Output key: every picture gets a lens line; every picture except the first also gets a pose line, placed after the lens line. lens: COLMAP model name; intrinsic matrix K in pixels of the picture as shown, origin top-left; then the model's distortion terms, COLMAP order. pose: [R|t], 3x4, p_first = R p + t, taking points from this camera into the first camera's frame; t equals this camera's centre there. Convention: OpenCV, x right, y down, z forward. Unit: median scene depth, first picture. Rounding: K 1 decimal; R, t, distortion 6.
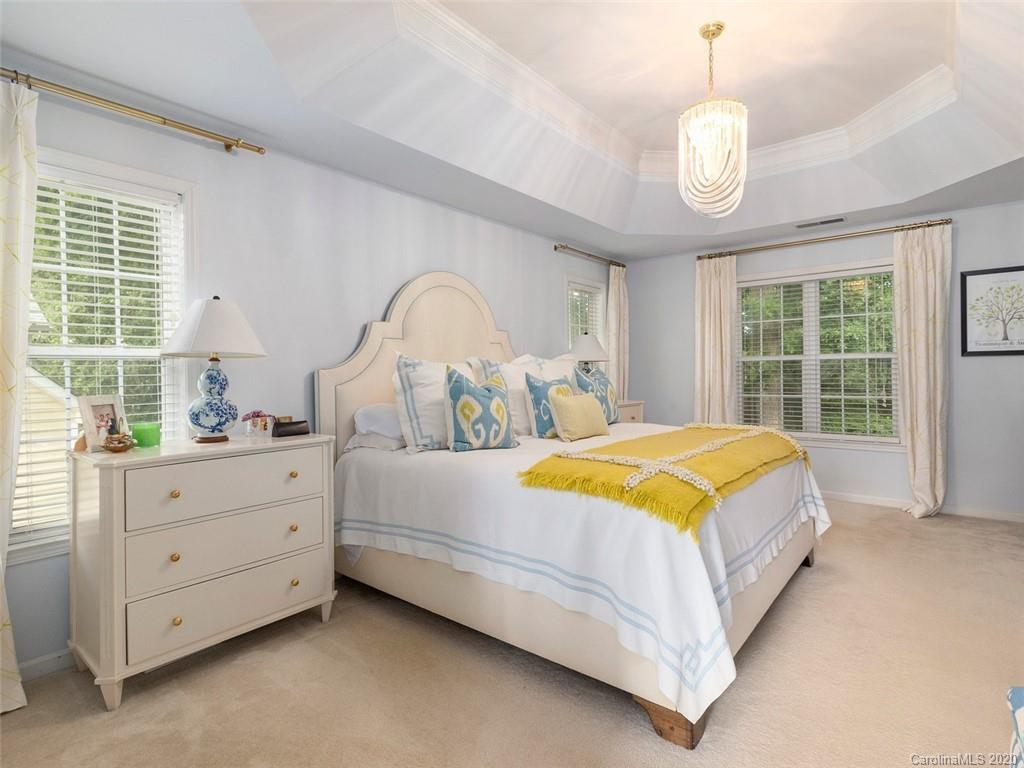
lens RADIAL K [[525.2, 0, 513.6], [0, 525.2, 373.1], [0, 0, 1]] dist [0.003007, 0.001105]
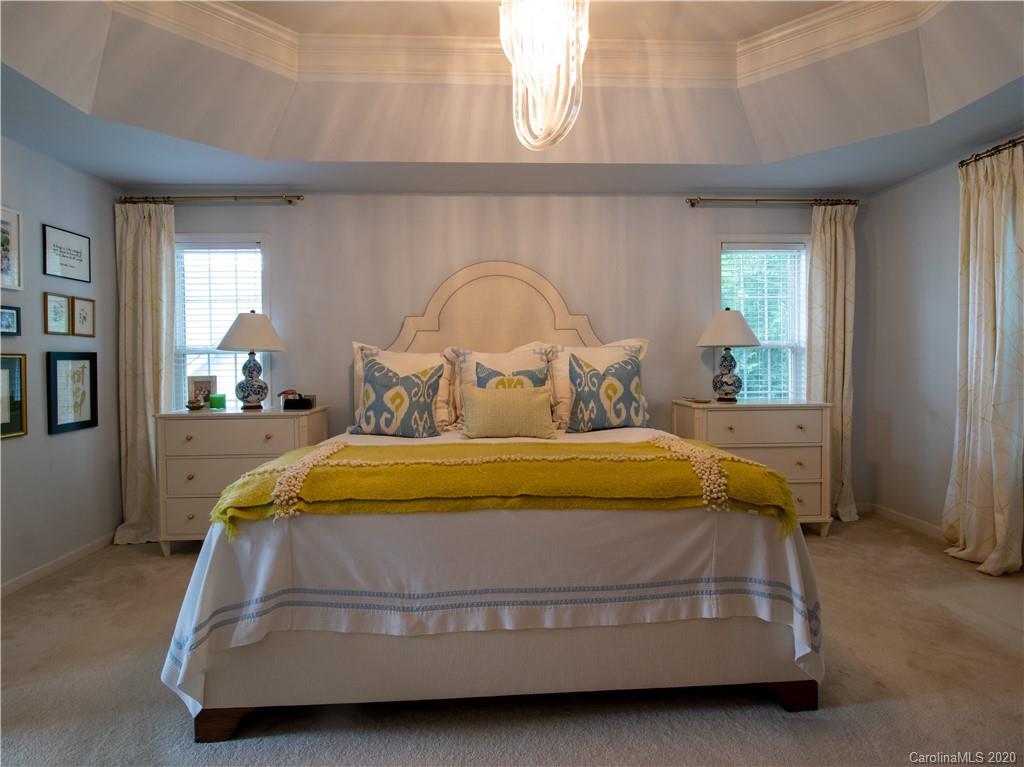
lens RADIAL K [[530.4, 0, 510.3], [0, 530.4, 369.4], [0, 0, 1]] dist [-0.005010, -0.002036]
pose [[0.675065, 0.013194, -0.737640, 0.729353], [0.000135, 0.999838, 0.018008, -0.005087], [0.737758, -0.012256, 0.674954, 0.385920]]
